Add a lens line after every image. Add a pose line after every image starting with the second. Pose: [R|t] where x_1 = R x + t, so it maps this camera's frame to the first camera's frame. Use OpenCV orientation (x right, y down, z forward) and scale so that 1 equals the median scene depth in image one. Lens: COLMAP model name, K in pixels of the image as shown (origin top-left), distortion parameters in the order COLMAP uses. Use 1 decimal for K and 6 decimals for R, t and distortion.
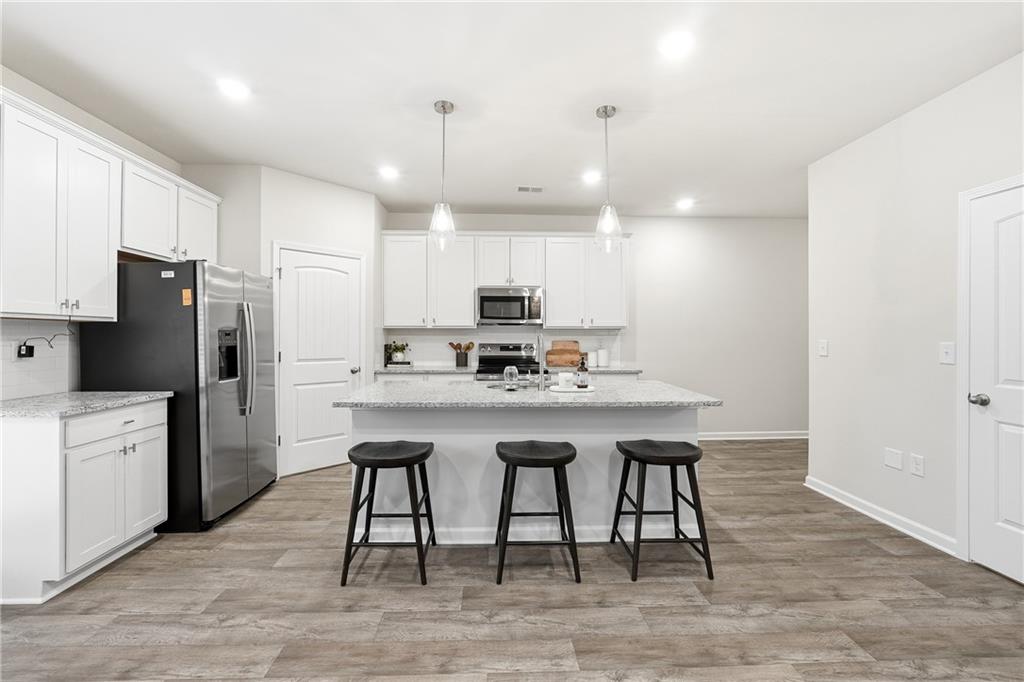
lens RADIAL K [[436.6, 0, 508.6], [0, 436.6, 330.2], [0, 0, 1]] dist [-0.013836, 0.004301]
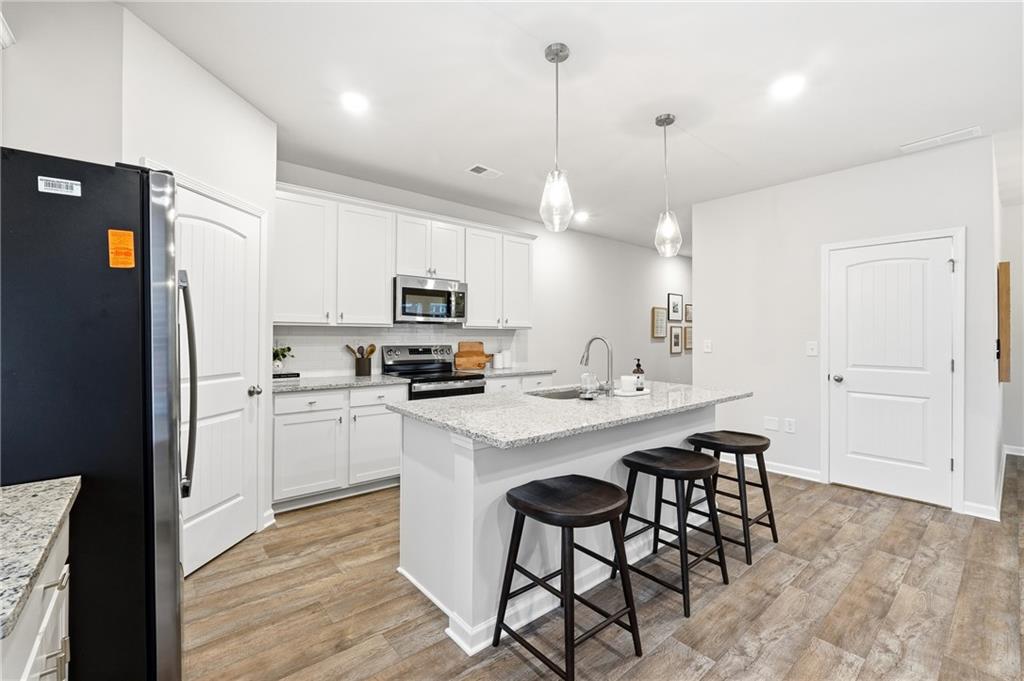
lens RADIAL K [[436.6, 0, 512.8], [0, 436.6, 321.7], [0, 0, 1]] dist [-0.013836, 0.004301]
pose [[0.784174, 0.022251, 0.620142, -0.630855], [-0.011111, 0.999700, -0.021821, 0.001528], [-0.620442, 0.010221, 0.784186, 0.377868]]
